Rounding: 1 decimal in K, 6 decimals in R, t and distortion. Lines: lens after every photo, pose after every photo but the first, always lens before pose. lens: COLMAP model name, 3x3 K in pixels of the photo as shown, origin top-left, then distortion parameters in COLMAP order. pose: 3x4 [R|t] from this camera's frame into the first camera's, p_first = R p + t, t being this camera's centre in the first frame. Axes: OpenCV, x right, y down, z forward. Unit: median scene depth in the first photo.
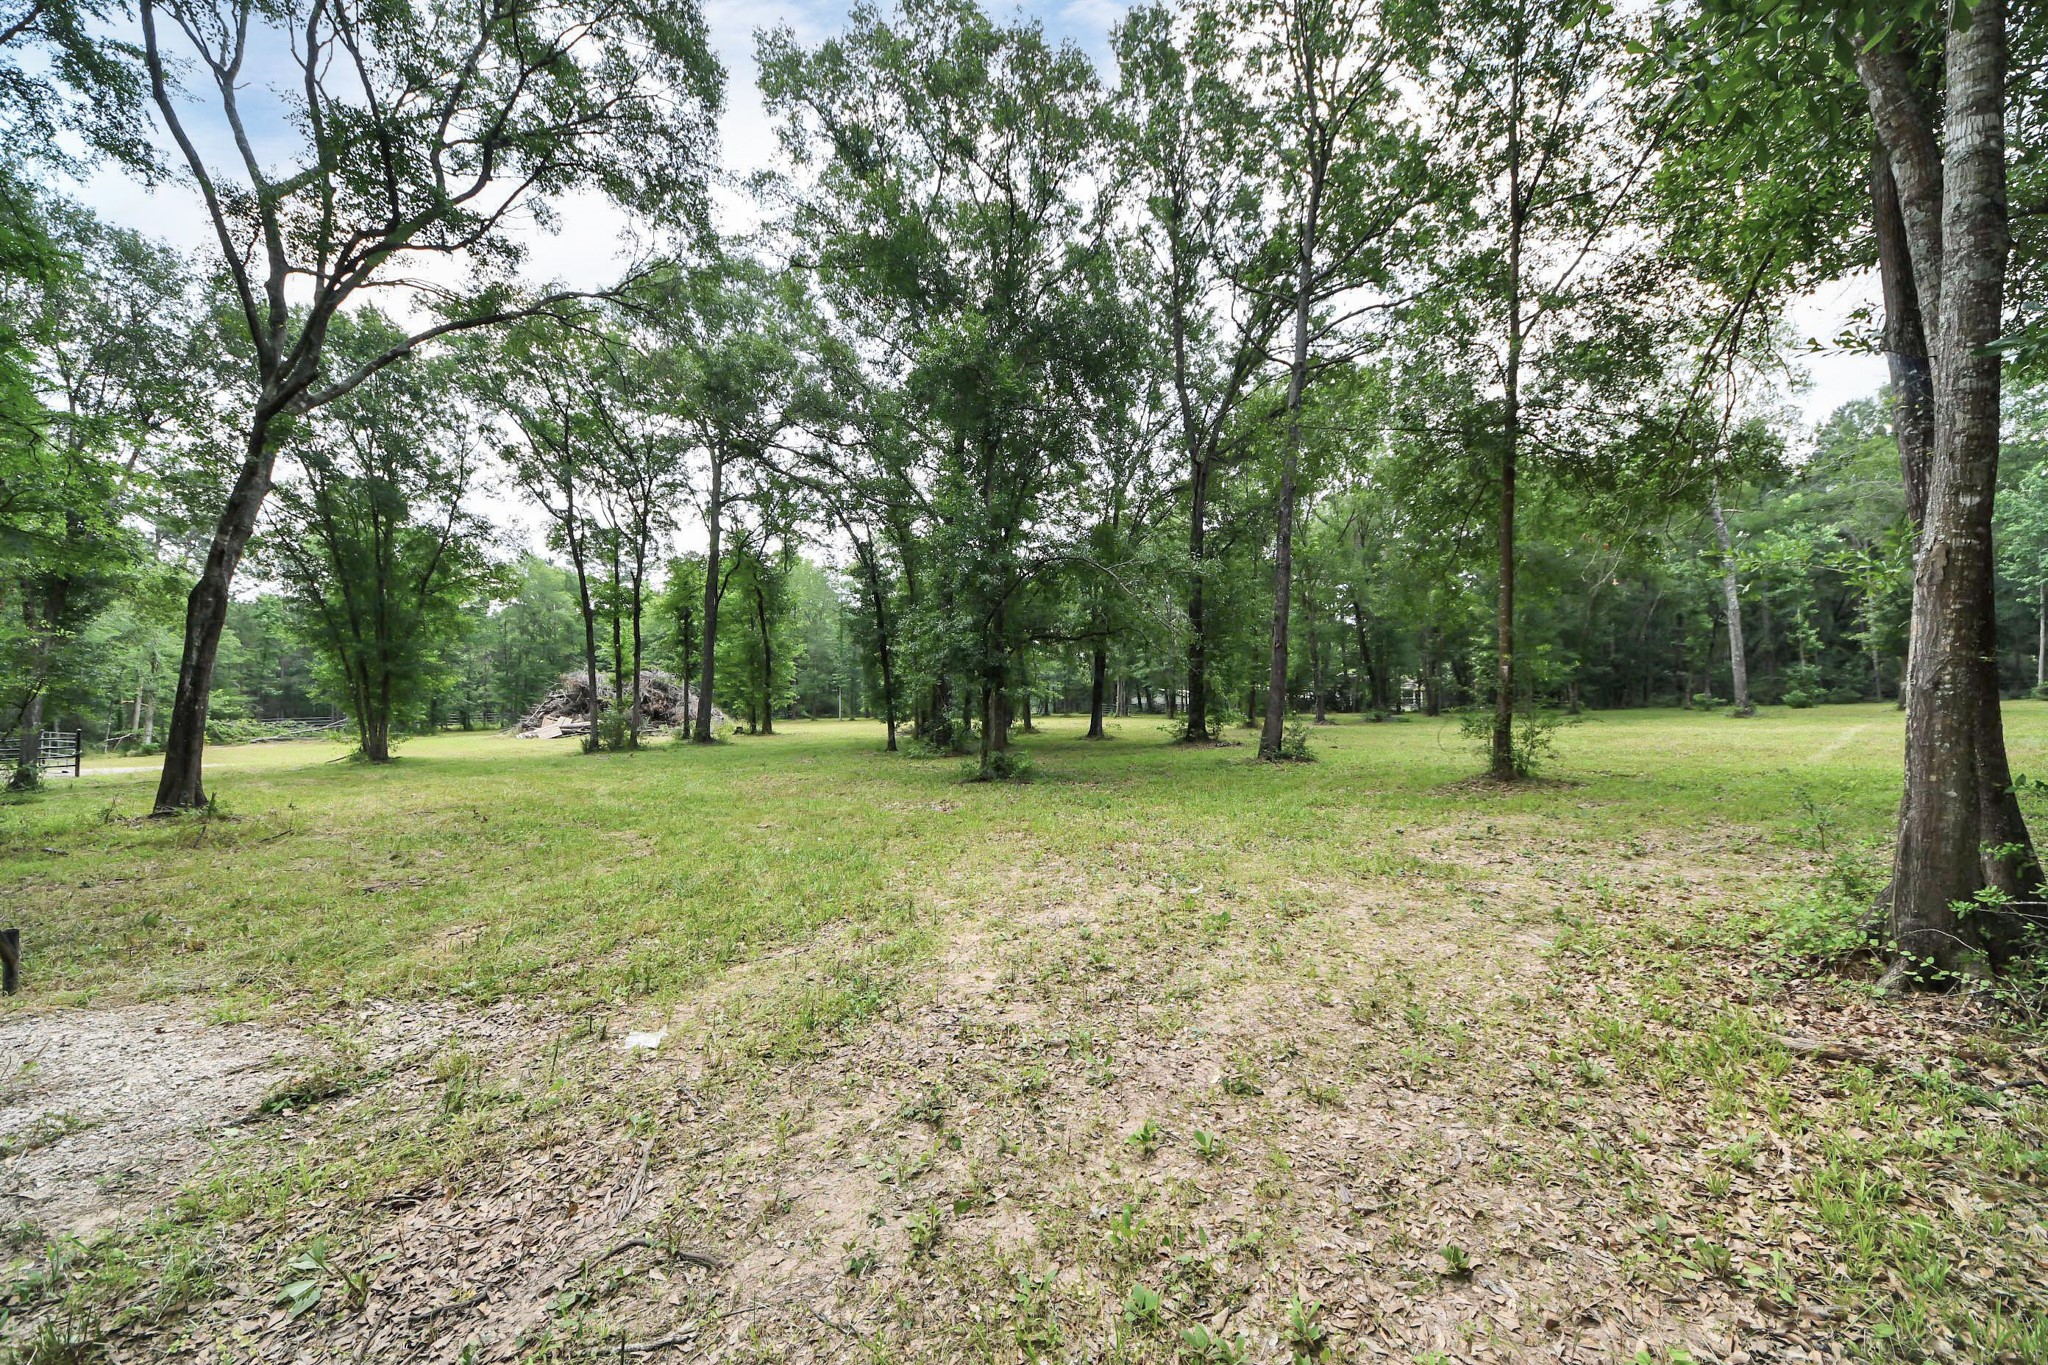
lens RADIAL K [[705.2, 0, 1019.6], [0, 705.2, 681.7], [0, 0, 1]] dist [0.025033, -0.019574]
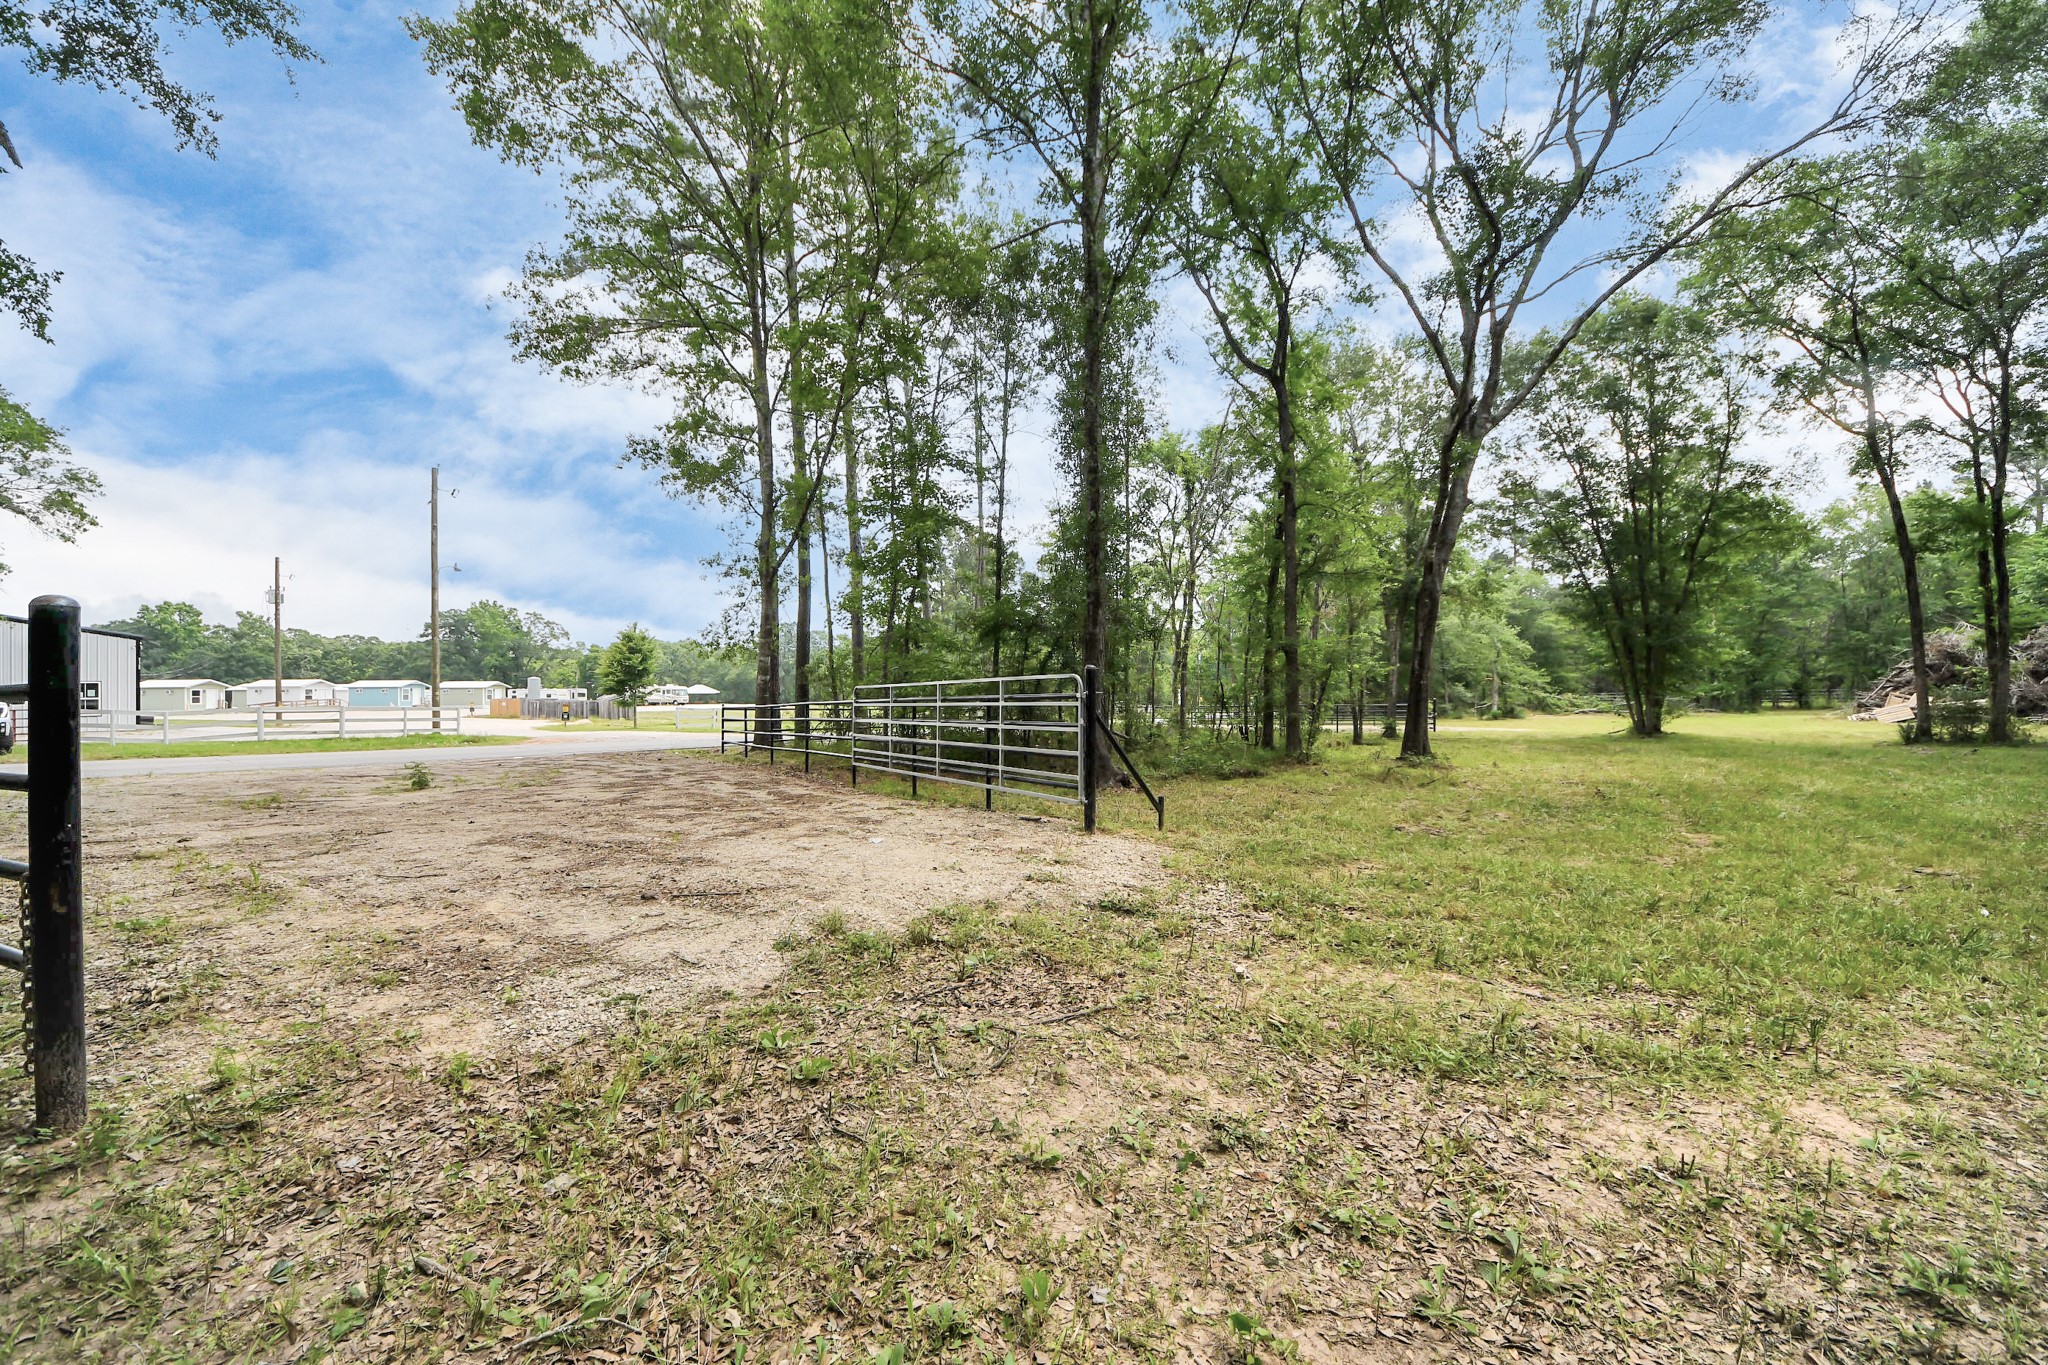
lens RADIAL K [[705.2, 0, 1019.6], [0, 705.2, 681.7], [0, 0, 1]] dist [0.025033, -0.019574]
pose [[0.088822, 0.001232, -0.996047, 0.100354], [0.035272, 0.999368, 0.004381, 0.004164], [0.995423, -0.035522, 0.088722, 0.094647]]
